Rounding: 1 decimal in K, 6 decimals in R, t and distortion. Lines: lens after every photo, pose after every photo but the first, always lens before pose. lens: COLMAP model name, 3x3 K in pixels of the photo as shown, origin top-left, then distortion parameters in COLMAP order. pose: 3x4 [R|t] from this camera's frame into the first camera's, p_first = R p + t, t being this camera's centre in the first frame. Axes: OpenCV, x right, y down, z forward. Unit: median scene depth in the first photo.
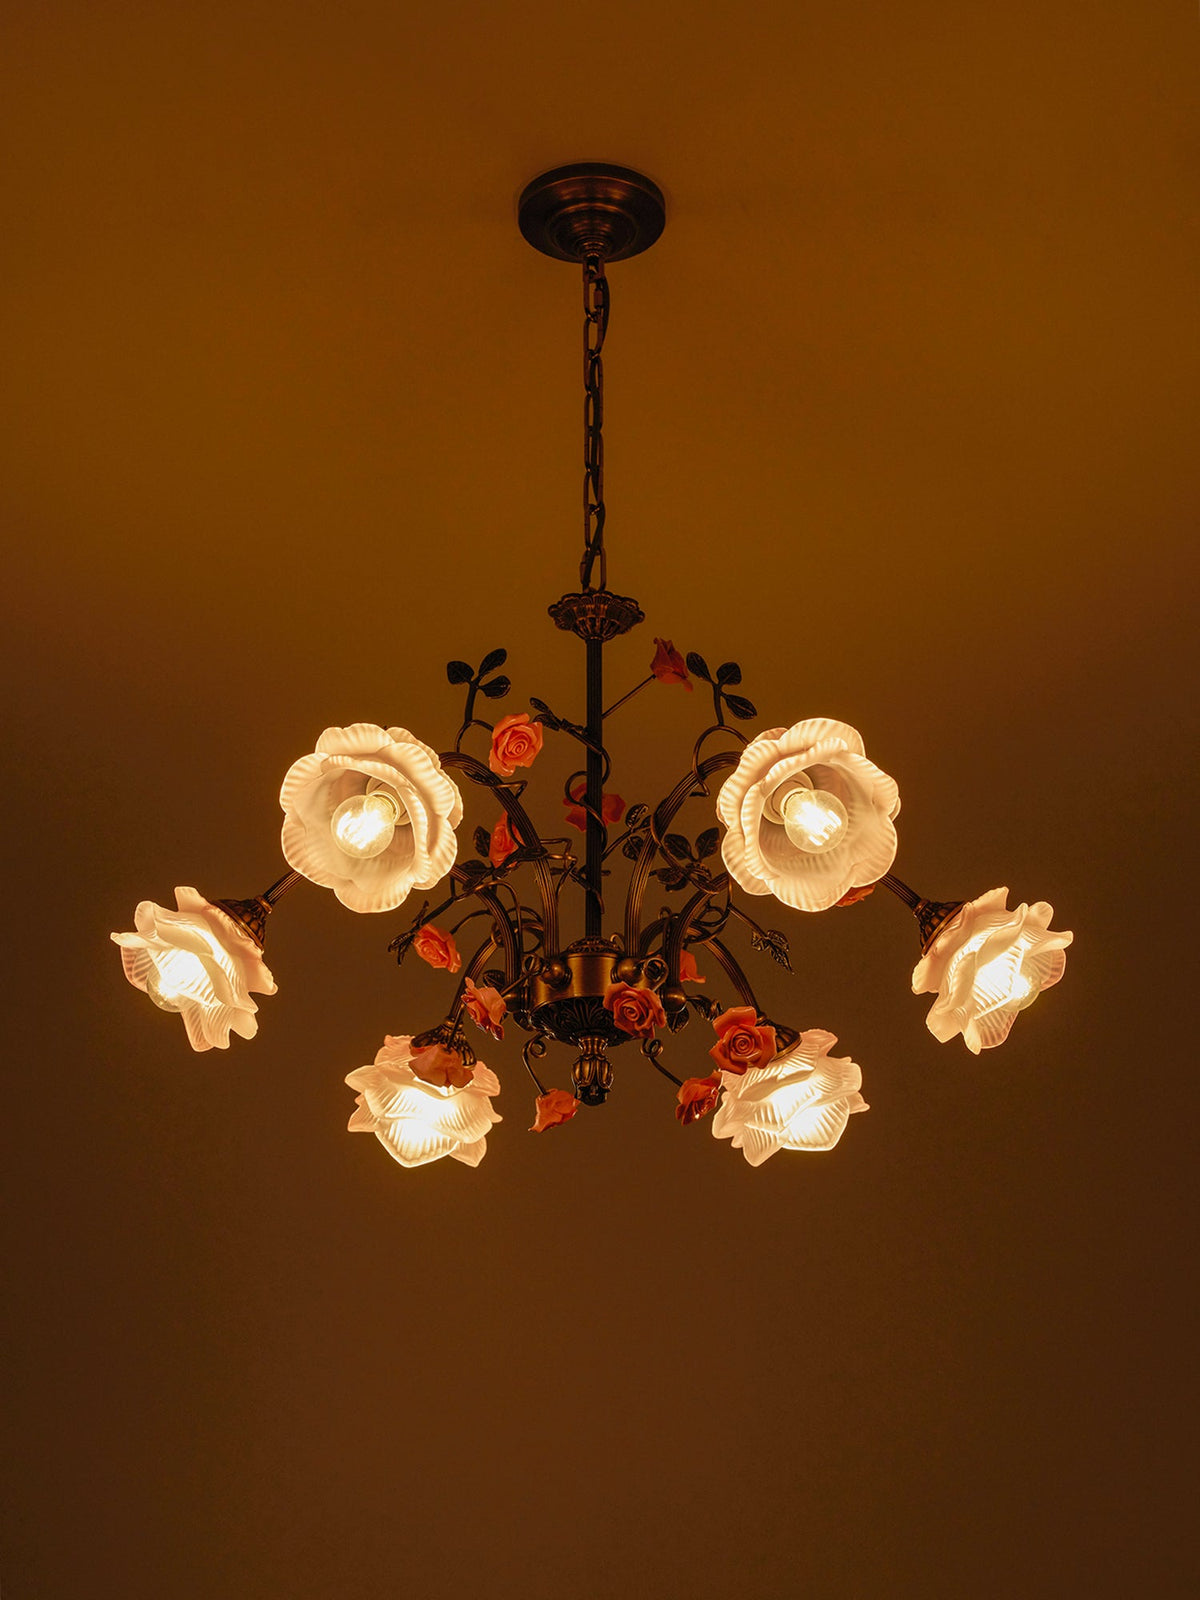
lens RADIAL K [[3620.4, 0, 600.7], [0, 3620.4, 800.8], [0, 0, 1]] dist [-0.005967, 0.081549]
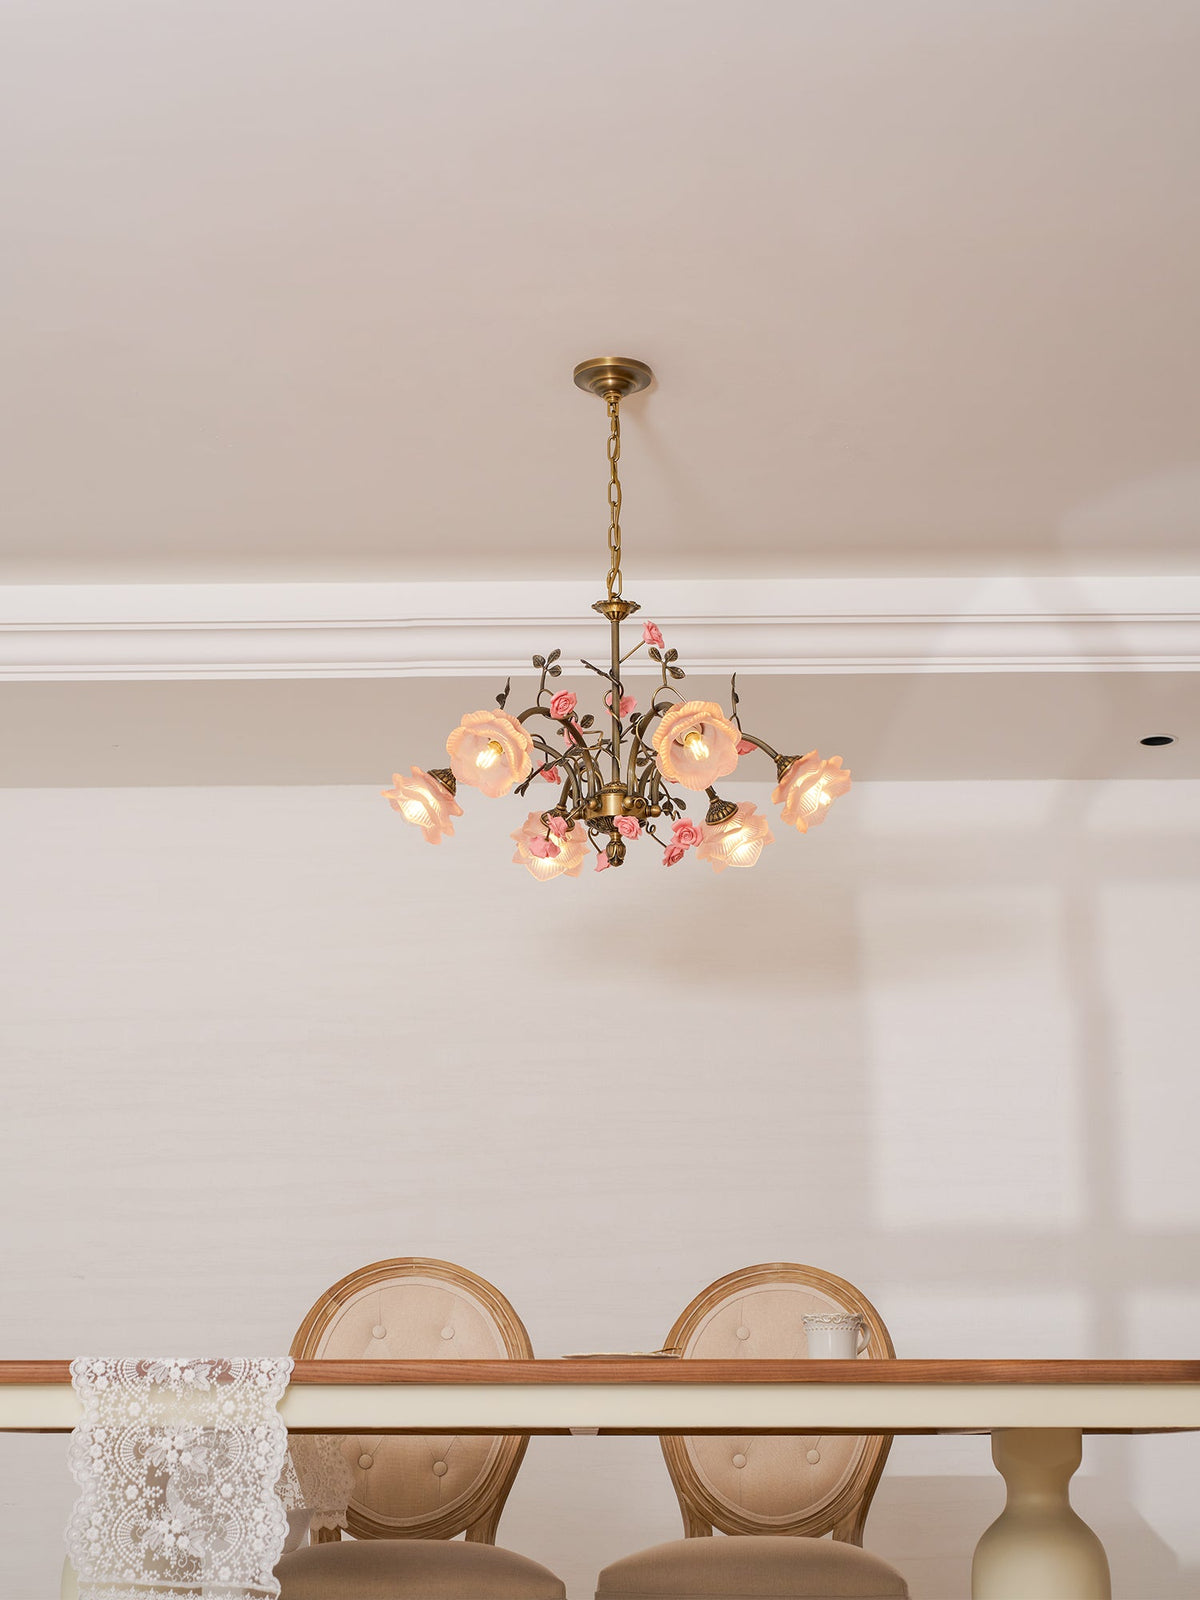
lens RADIAL K [[3318.9, 0, 600.2], [0, 3318.9, 800.1], [0, 0, 1]] dist [-0.257692, -0.200982]
pose [[0.992368, -0.036983, -0.117634, 0.210900], [0.058368, 0.981208, 0.183912, -0.298462], [0.108622, -0.189375, 0.975878, -0.825601]]
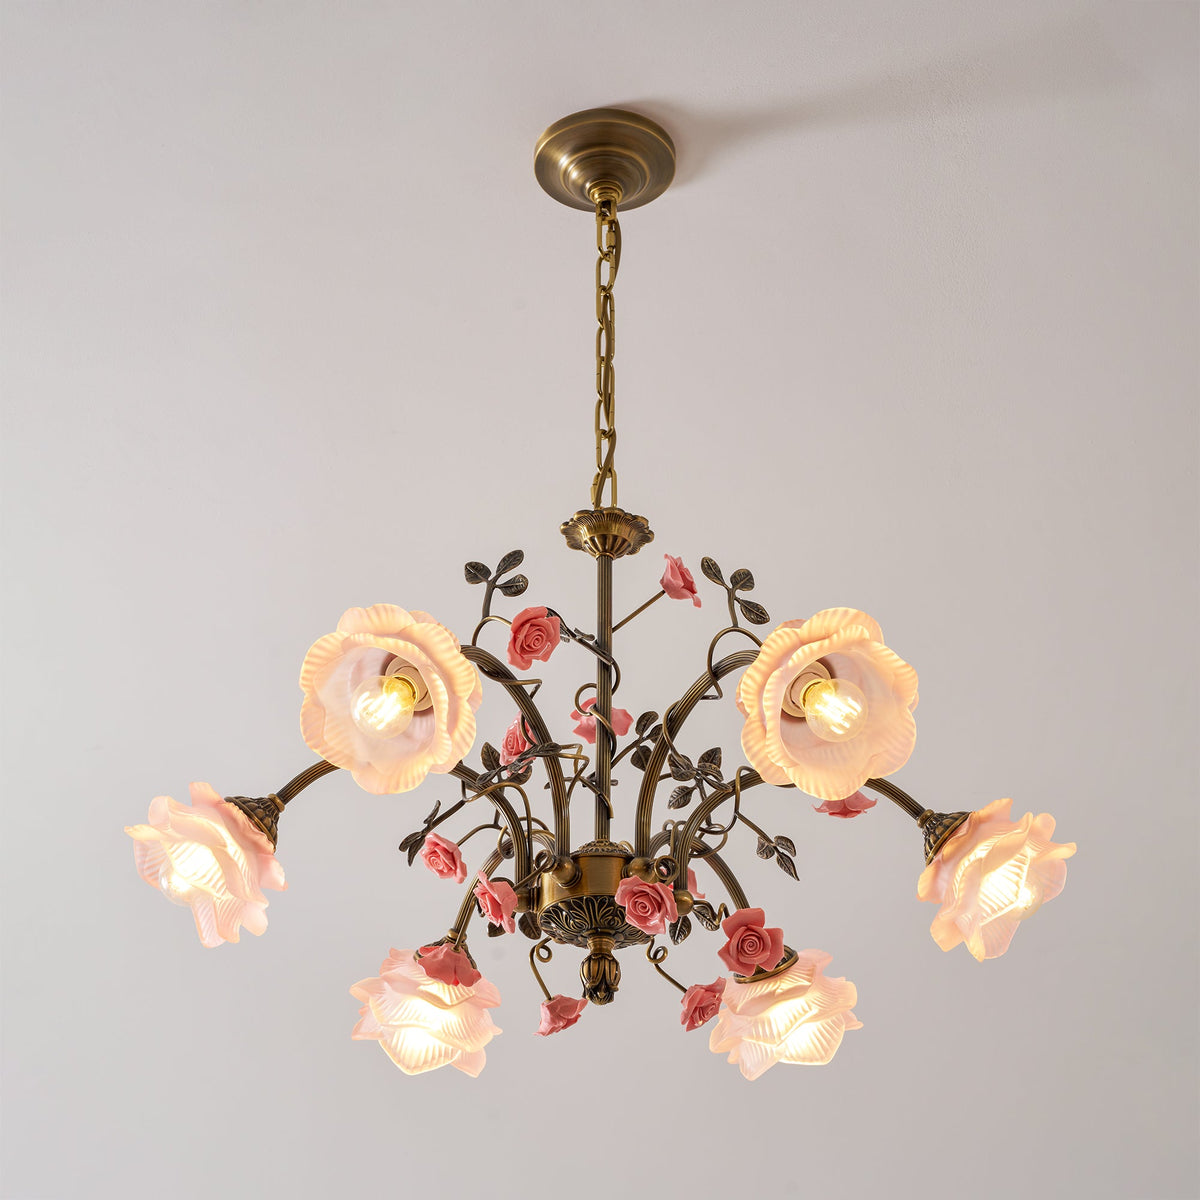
lens RADIAL K [[3126.5, 0, 601.5], [0, 3126.5, 688.7], [0, 0, 1]] dist [0.026760, 0.107923]
pose [[0.999614, 0.019296, 0.019966, -0.020943], [-0.018070, 0.998043, -0.059865, 0.048579], [-0.021082, 0.059481, 0.998007, 0.127582]]
